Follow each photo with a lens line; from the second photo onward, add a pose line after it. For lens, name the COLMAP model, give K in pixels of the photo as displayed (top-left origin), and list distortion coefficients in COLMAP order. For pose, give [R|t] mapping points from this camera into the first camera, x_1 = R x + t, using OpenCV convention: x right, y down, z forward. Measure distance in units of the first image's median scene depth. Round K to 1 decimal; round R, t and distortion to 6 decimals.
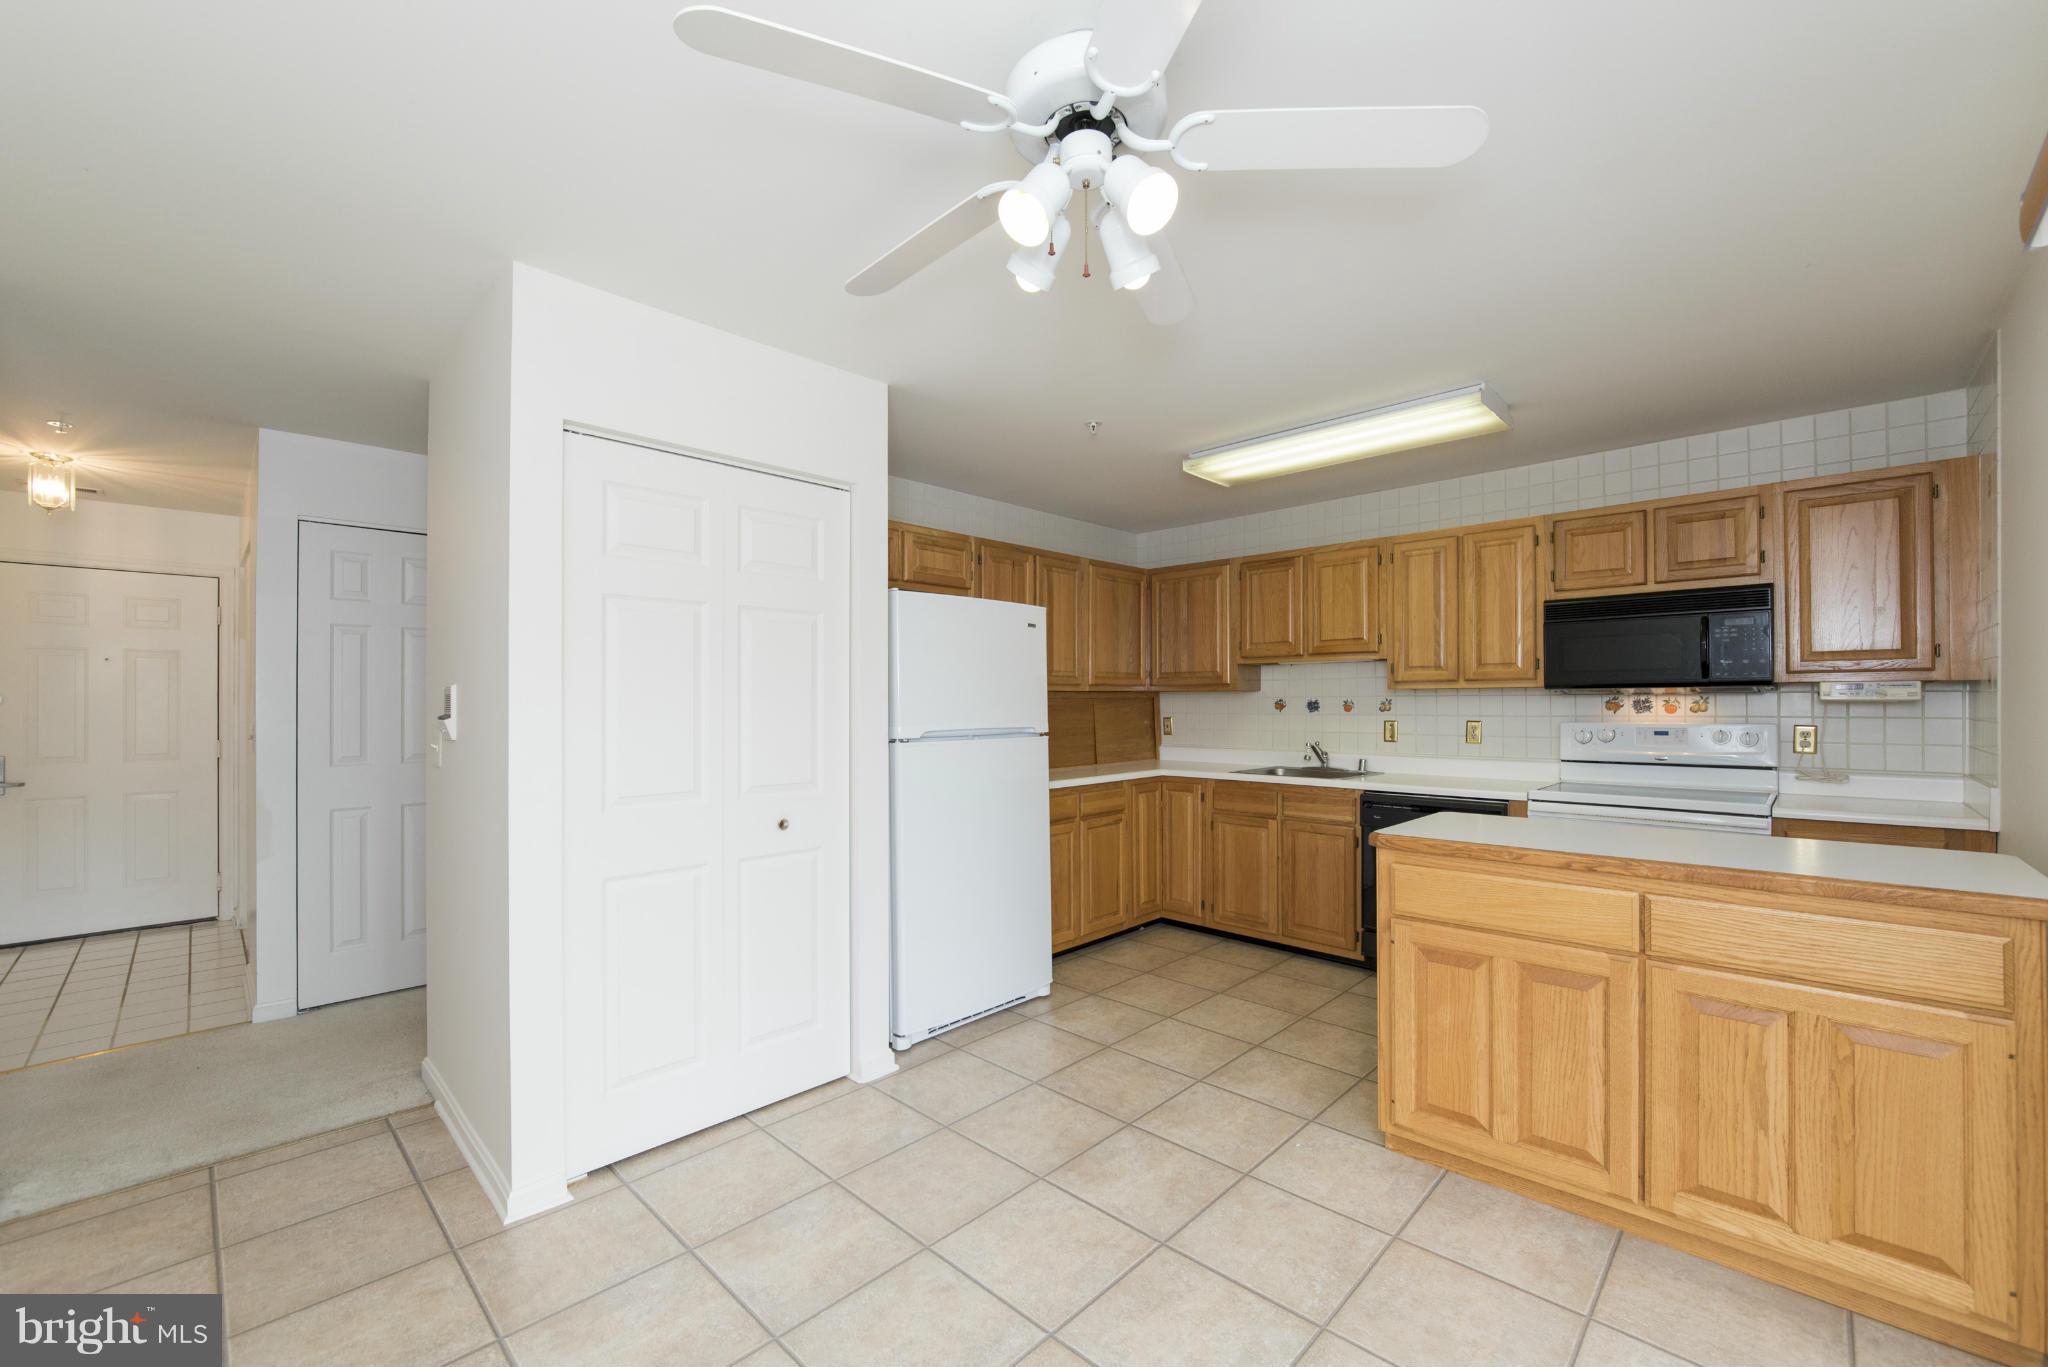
lens RADIAL K [[824.7, 0, 1033.3], [0, 824.7, 696.5], [0, 0, 1]] dist [-0.002659, -0.000455]
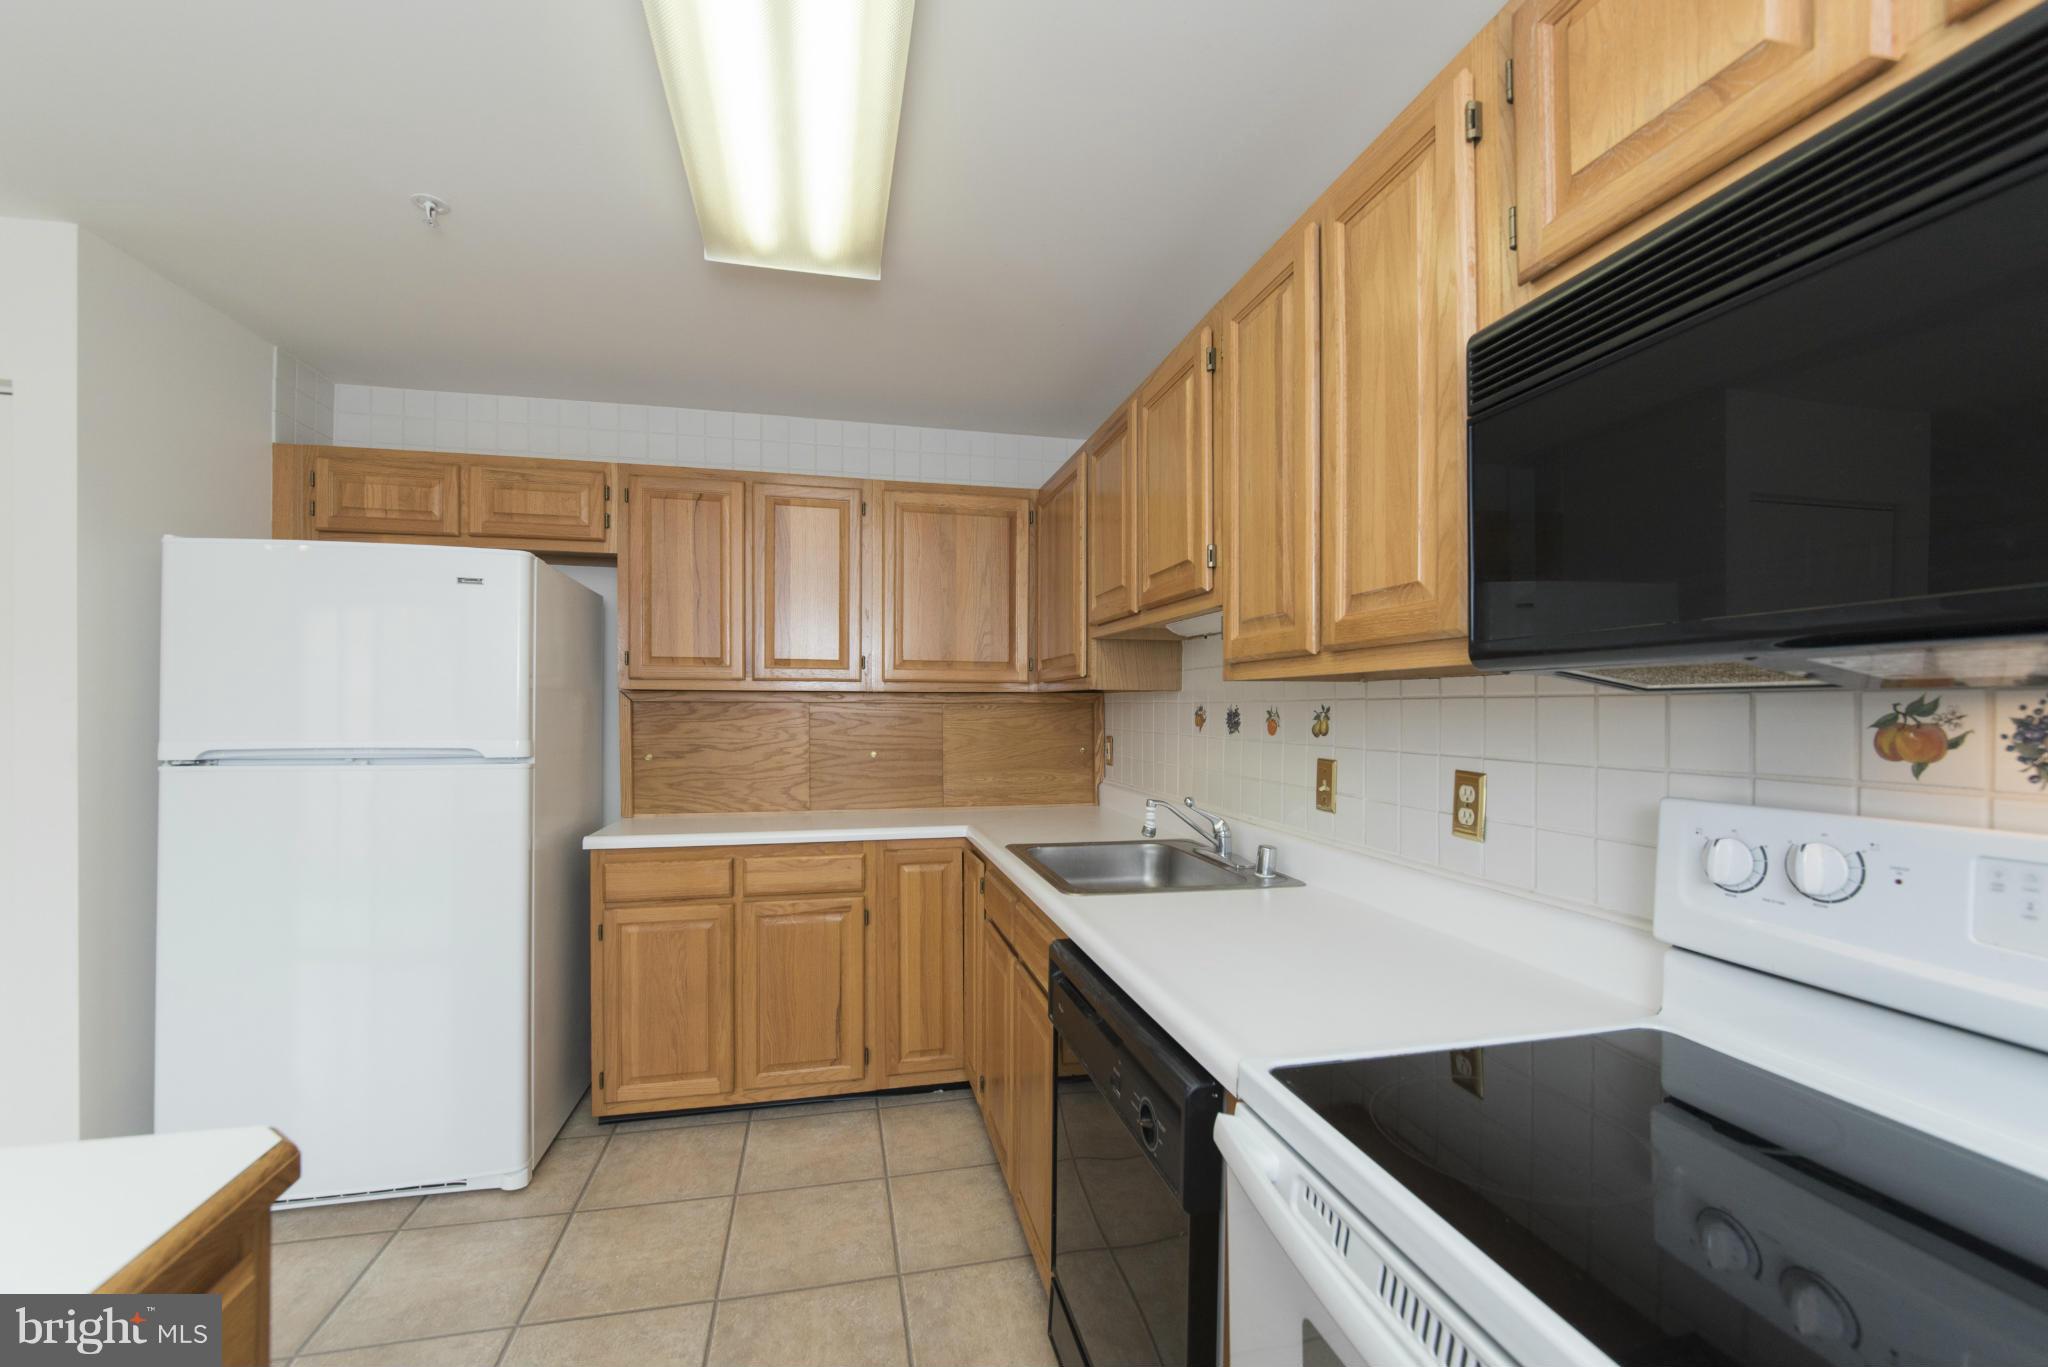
lens RADIAL K [[824.7, 0, 1002.0], [0, 824.7, 708.4], [0, 0, 1]] dist [-0.002659, -0.000455]
pose [[0.826025, 0.007111, -0.563588, 0.654508], [-0.002735, 0.999959, 0.008607, 0.001444], [0.563627, -0.005568, 0.826011, 0.706190]]
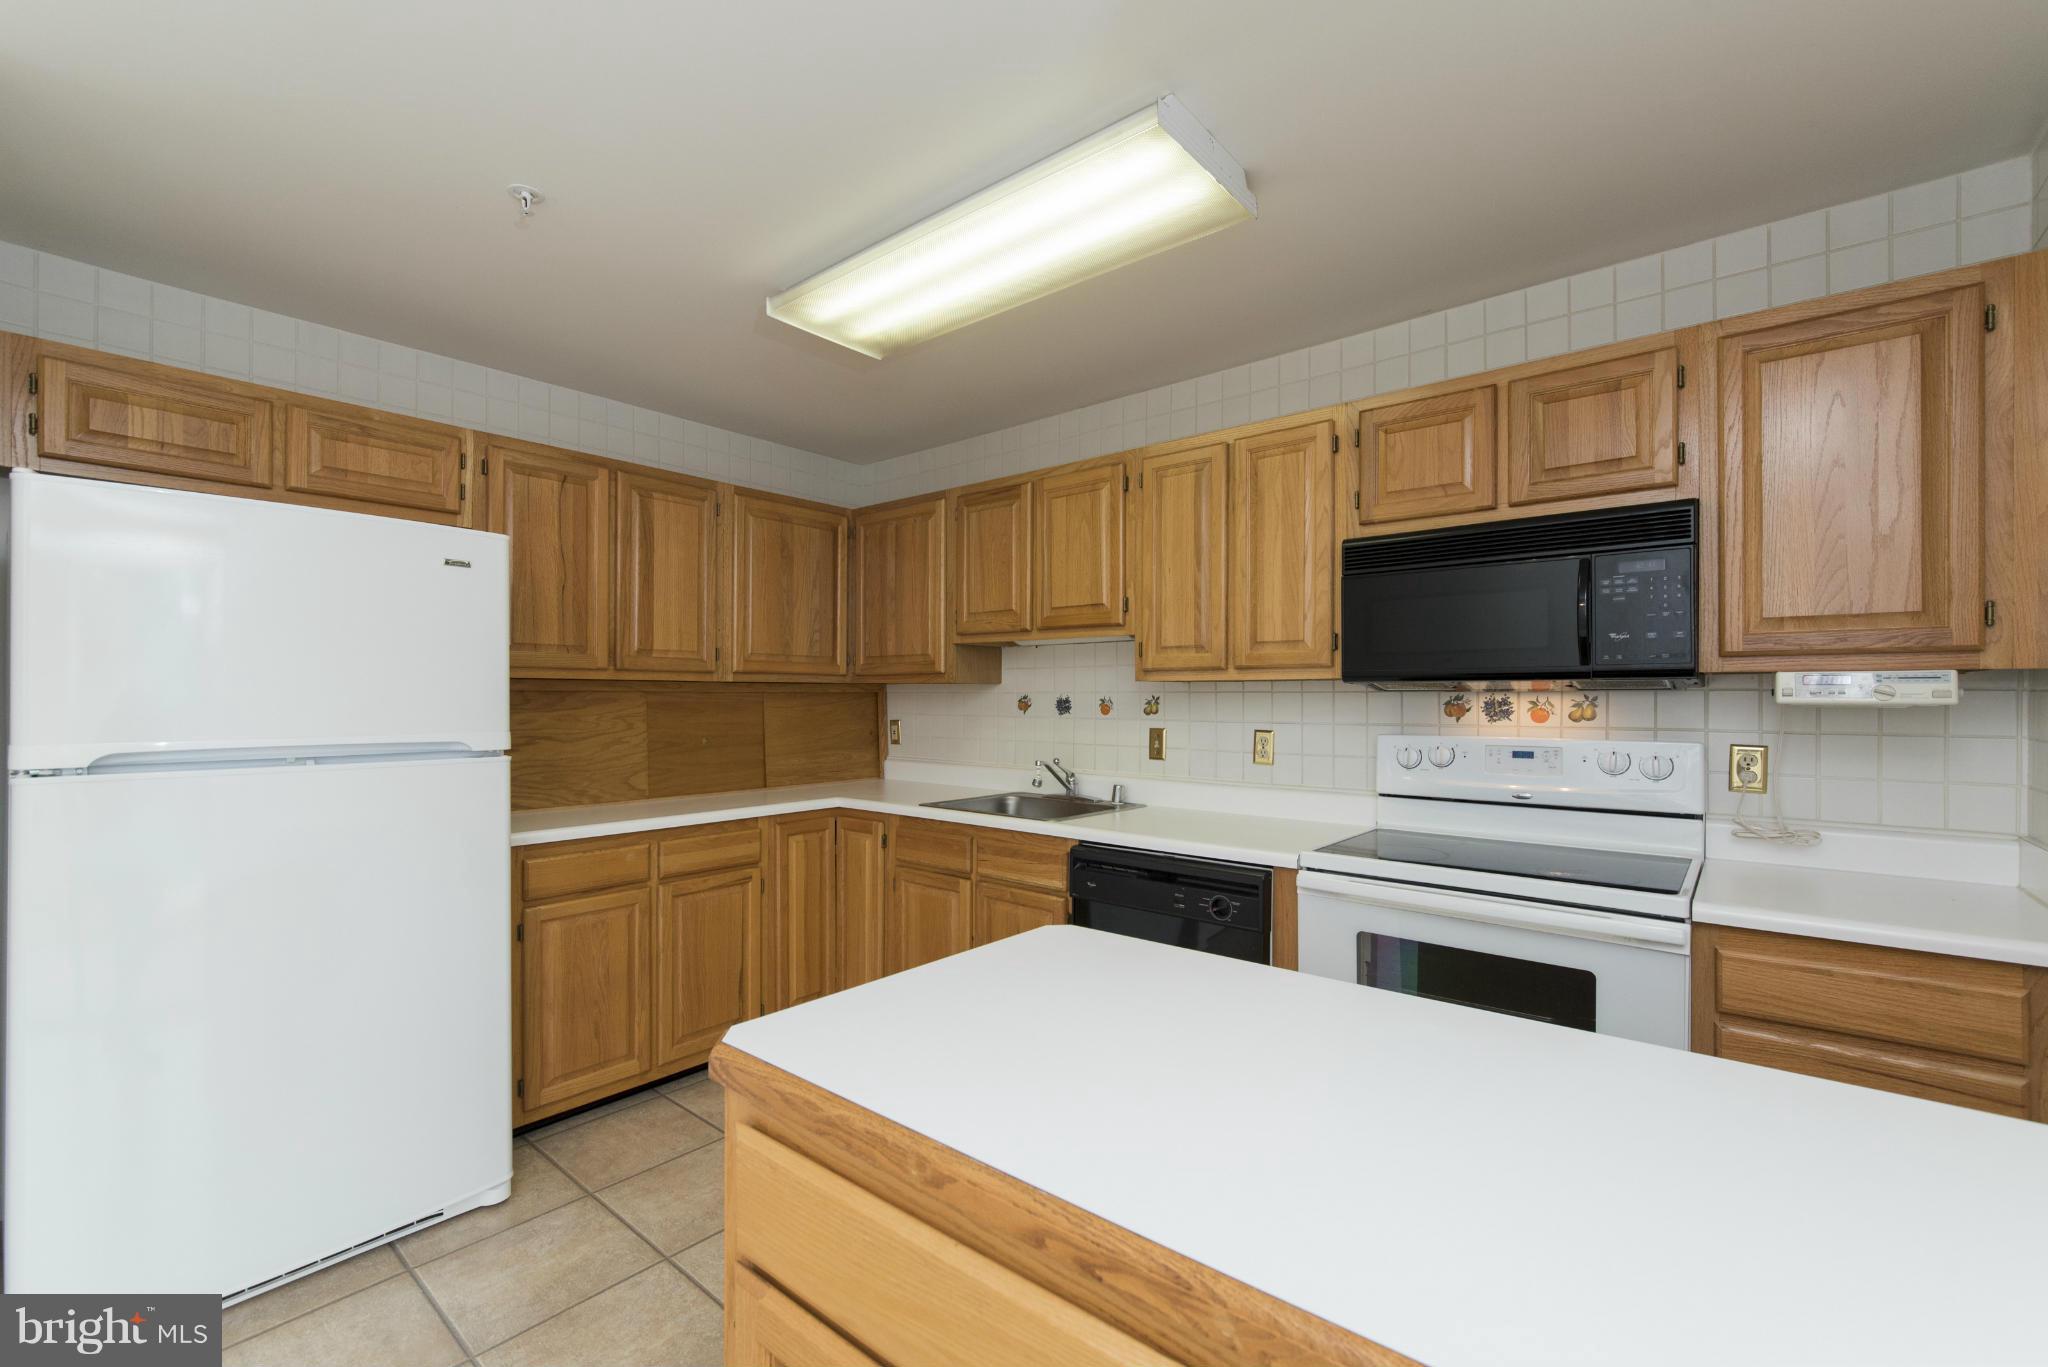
lens RADIAL K [[855.4, 0, 1022.7], [0, 855.4, 691.8], [0, 0, 1]] dist [0.007426, -0.001049]
pose [[0.998313, 0.007154, 0.057617, 0.348528], [-0.007219, 0.999974, 0.000912, -0.000572], [-0.057609, -0.001327, 0.998338, 0.377402]]
